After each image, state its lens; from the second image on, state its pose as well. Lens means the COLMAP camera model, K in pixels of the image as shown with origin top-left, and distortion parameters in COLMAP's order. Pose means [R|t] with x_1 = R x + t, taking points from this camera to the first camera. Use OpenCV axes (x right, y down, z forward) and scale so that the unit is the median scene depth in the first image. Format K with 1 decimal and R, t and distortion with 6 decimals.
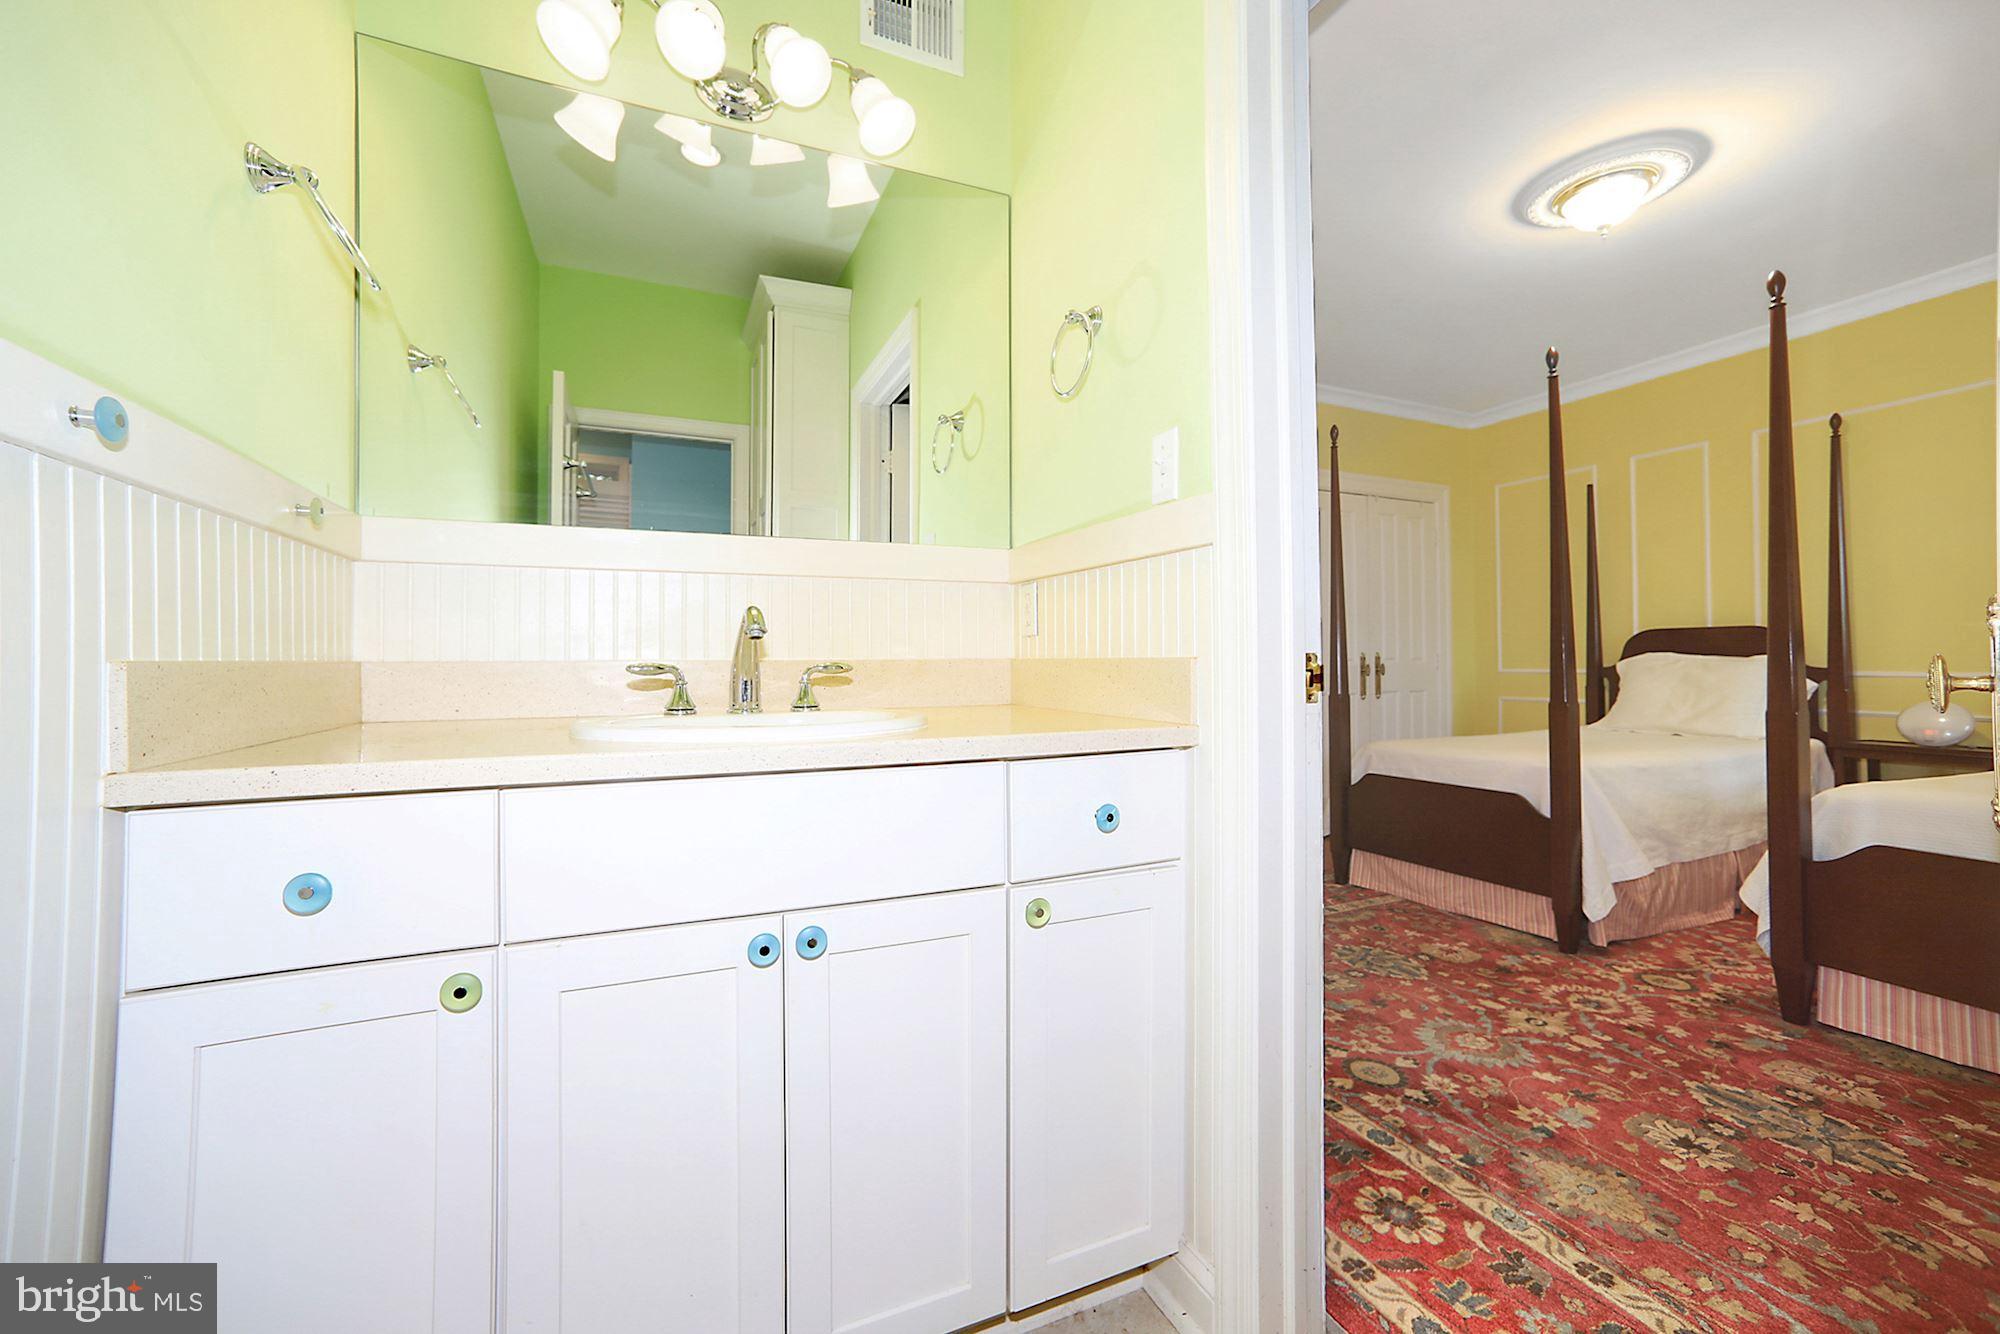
lens RADIAL K [[793.7, 0, 996.8], [0, 793.7, 660.9], [0, 0, 1]] dist [-0.001473, 0.001498]
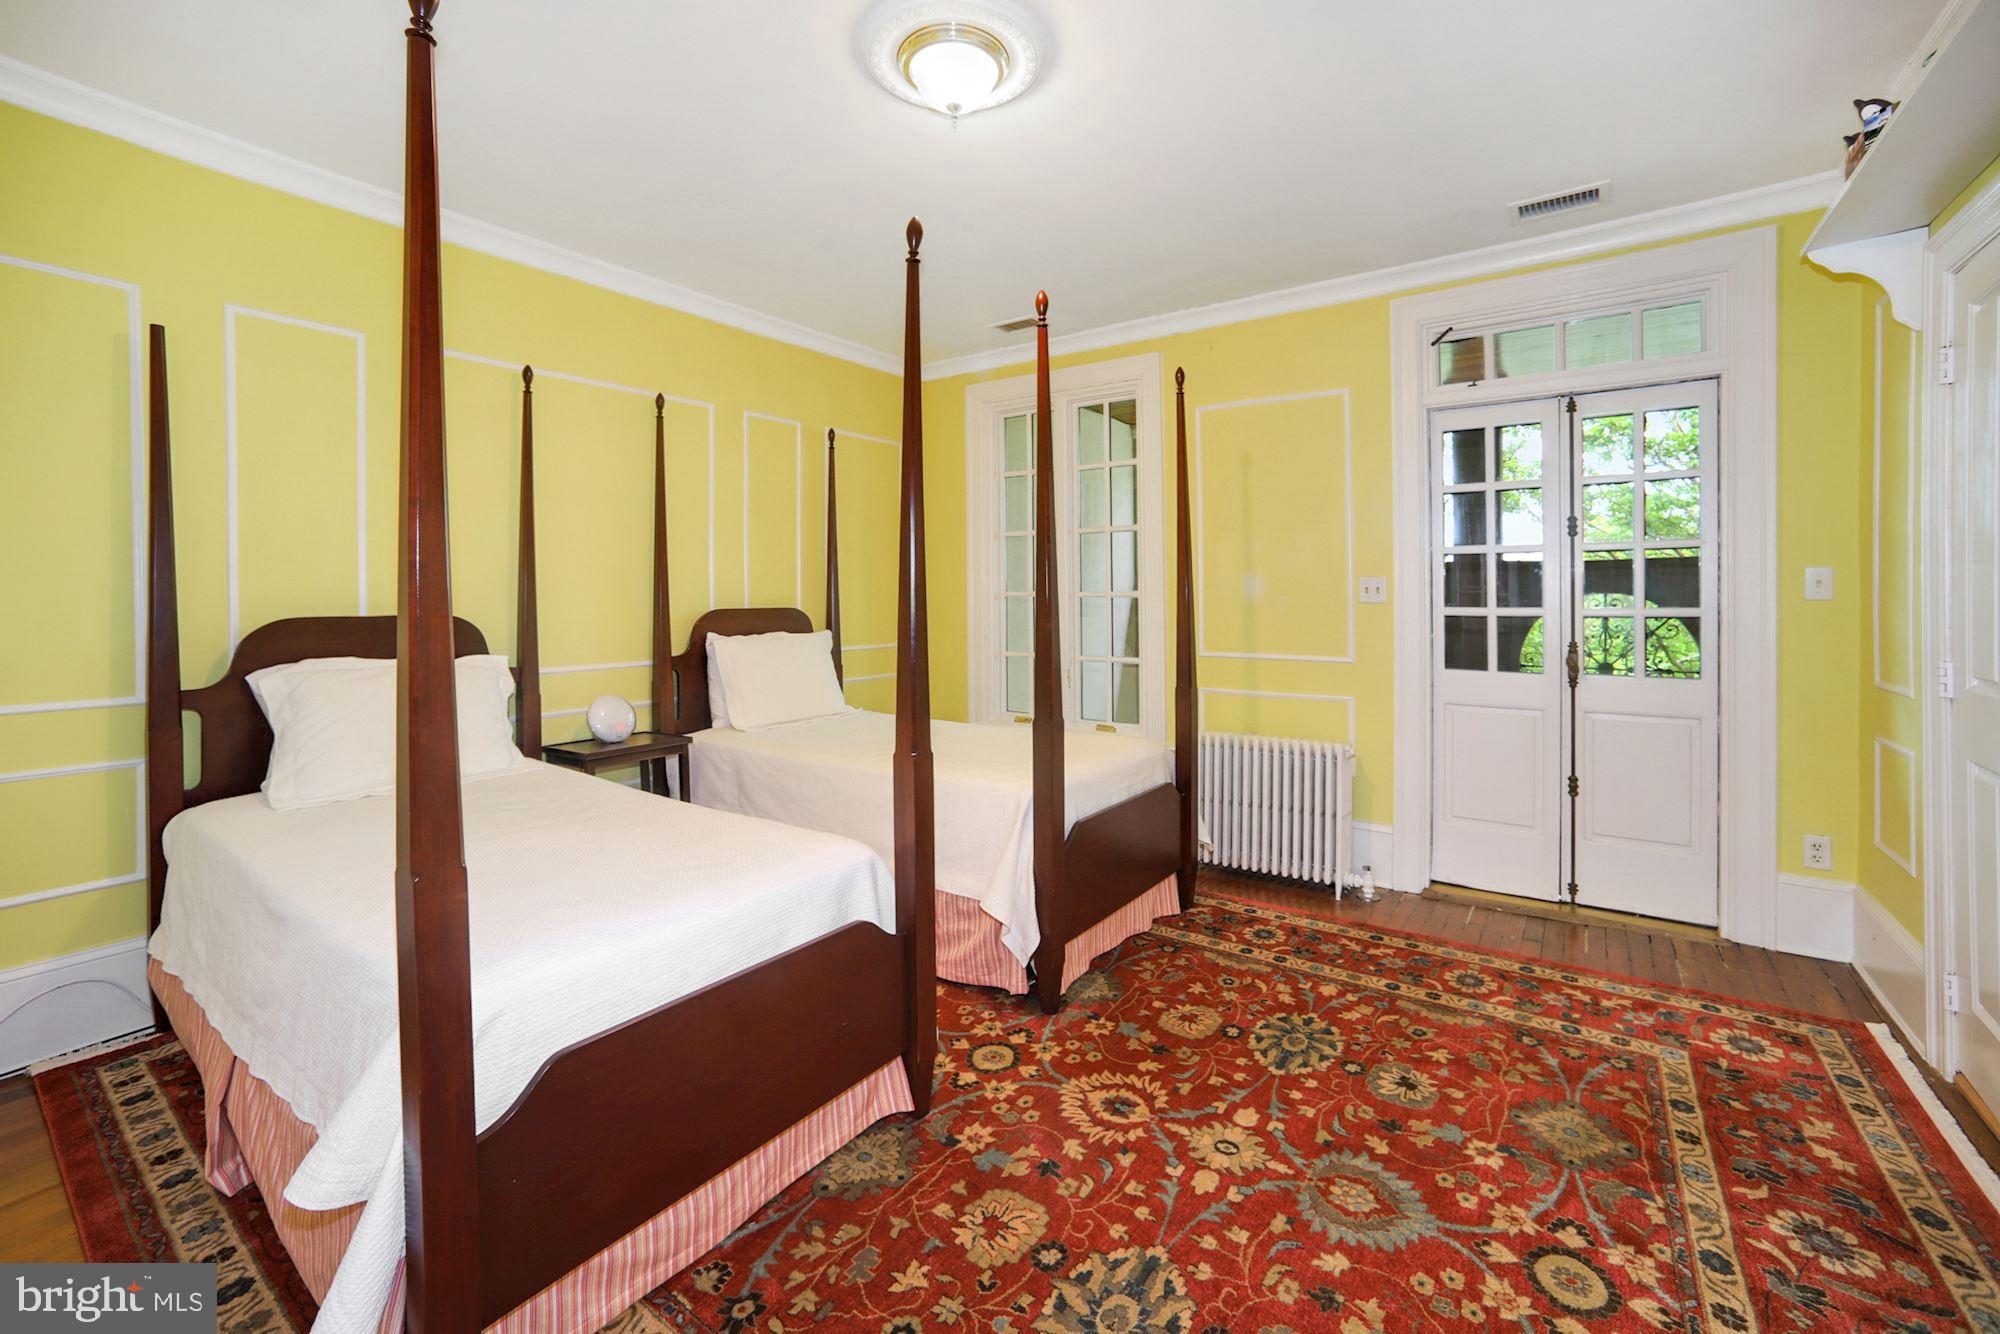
lens RADIAL K [[793.7, 0, 1029.2], [0, 793.7, 609.7], [0, 0, 1]] dist [-0.001473, 0.001498]
pose [[-0.518418, 0.006349, 0.855104, 0.081947], [-0.000797, 0.999968, -0.007908, -0.081894], [-0.855127, -0.004781, -0.518396, 1.489669]]
